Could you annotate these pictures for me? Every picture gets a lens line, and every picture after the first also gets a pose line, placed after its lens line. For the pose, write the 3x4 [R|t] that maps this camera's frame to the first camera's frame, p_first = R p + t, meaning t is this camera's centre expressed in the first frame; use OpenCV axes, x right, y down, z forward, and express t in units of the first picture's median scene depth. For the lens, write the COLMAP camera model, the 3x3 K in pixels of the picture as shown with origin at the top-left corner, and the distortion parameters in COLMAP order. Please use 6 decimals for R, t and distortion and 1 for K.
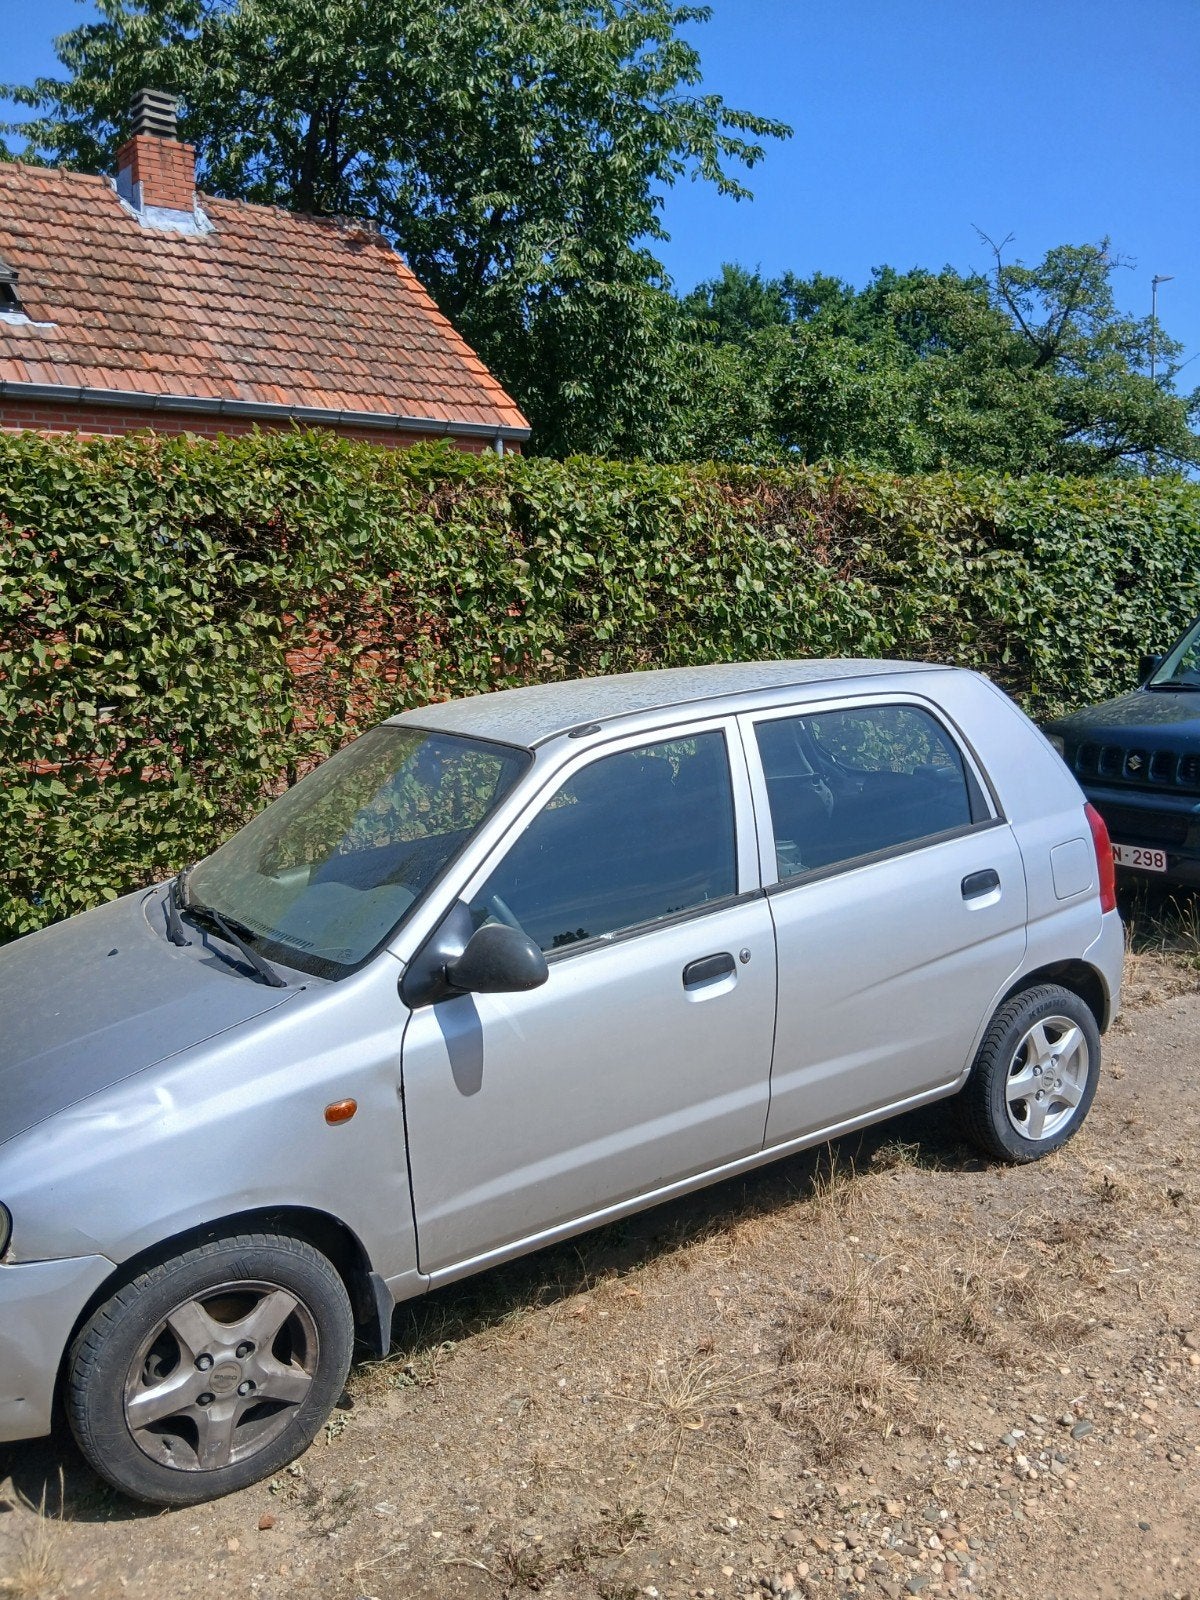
lens RADIAL K [[1264.4, 0, 600.0], [0, 1264.4, 800.0], [0, 0, 1]] dist [0.133201, -0.287677]
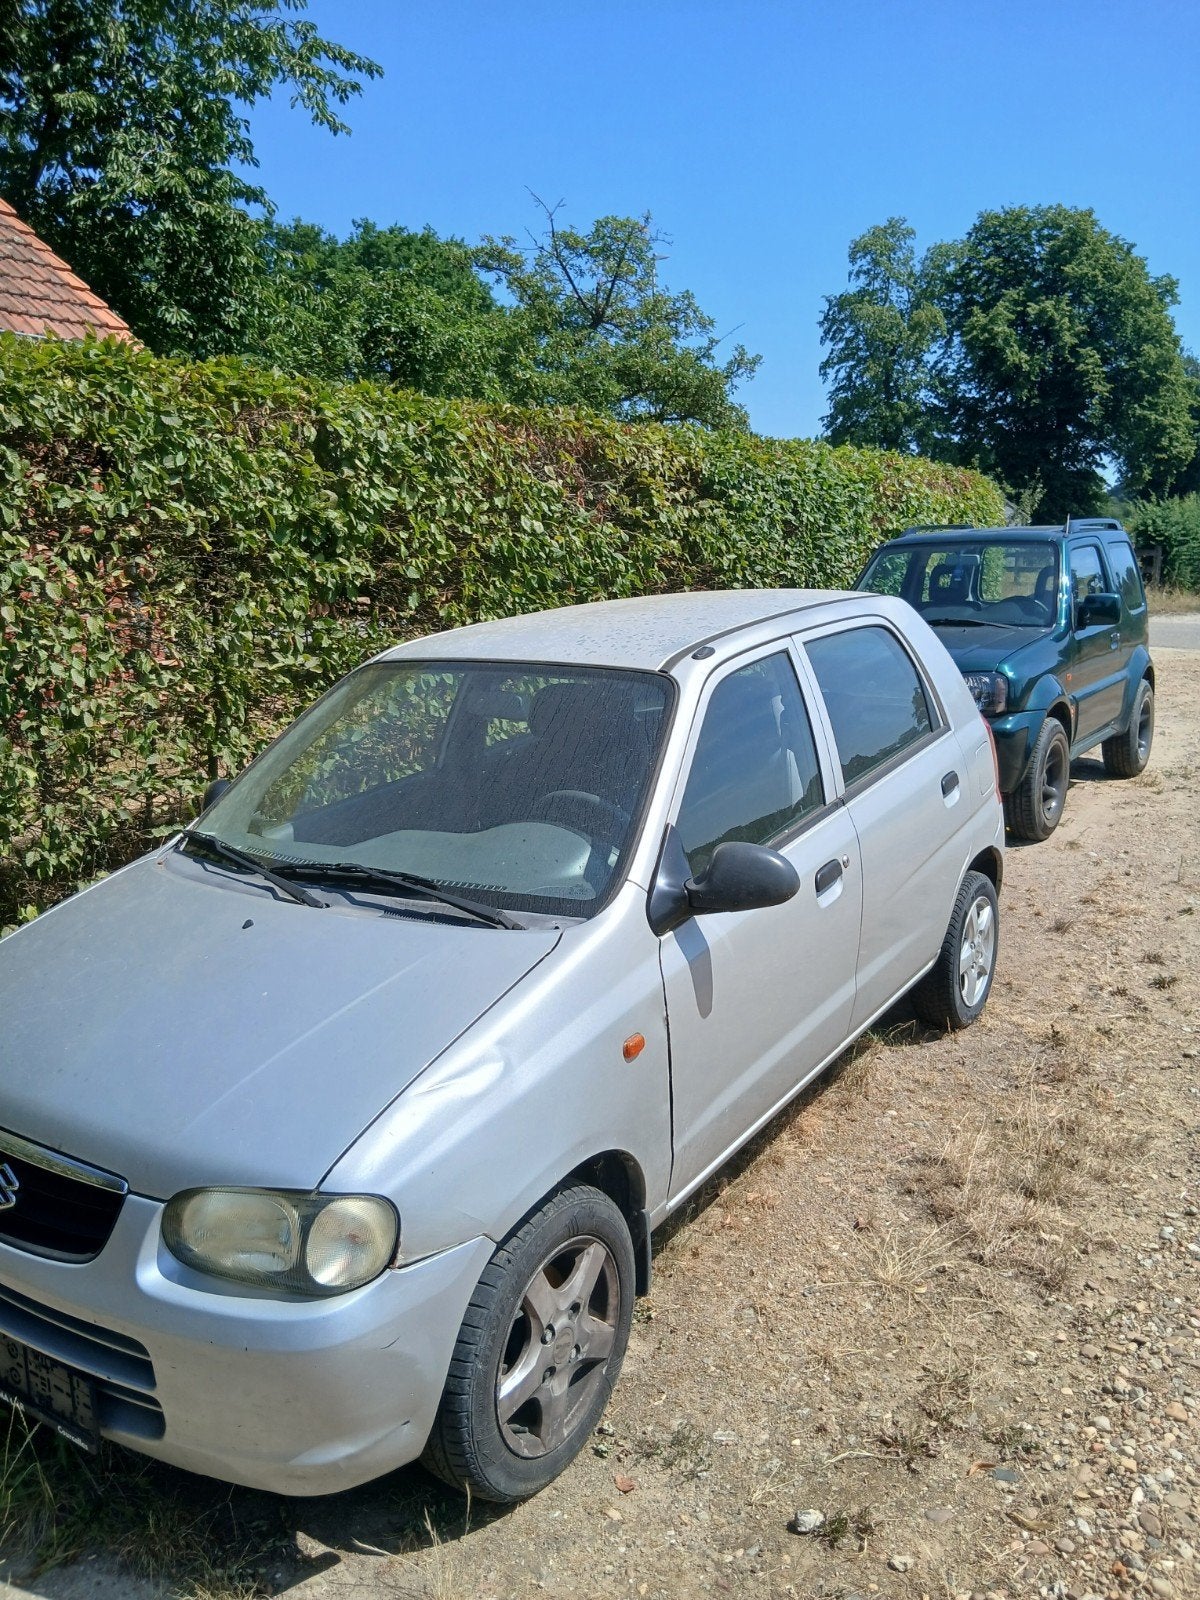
lens RADIAL K [[1264.4, 0, 600.0], [0, 1264.4, 800.0], [0, 0, 1]] dist [0.133201, -0.287677]
pose [[0.909874, -0.074463, 0.408147, -0.269705], [0.062259, 0.997128, 0.043127, 0.007101], [-0.410186, -0.013830, 0.911897, 0.063240]]
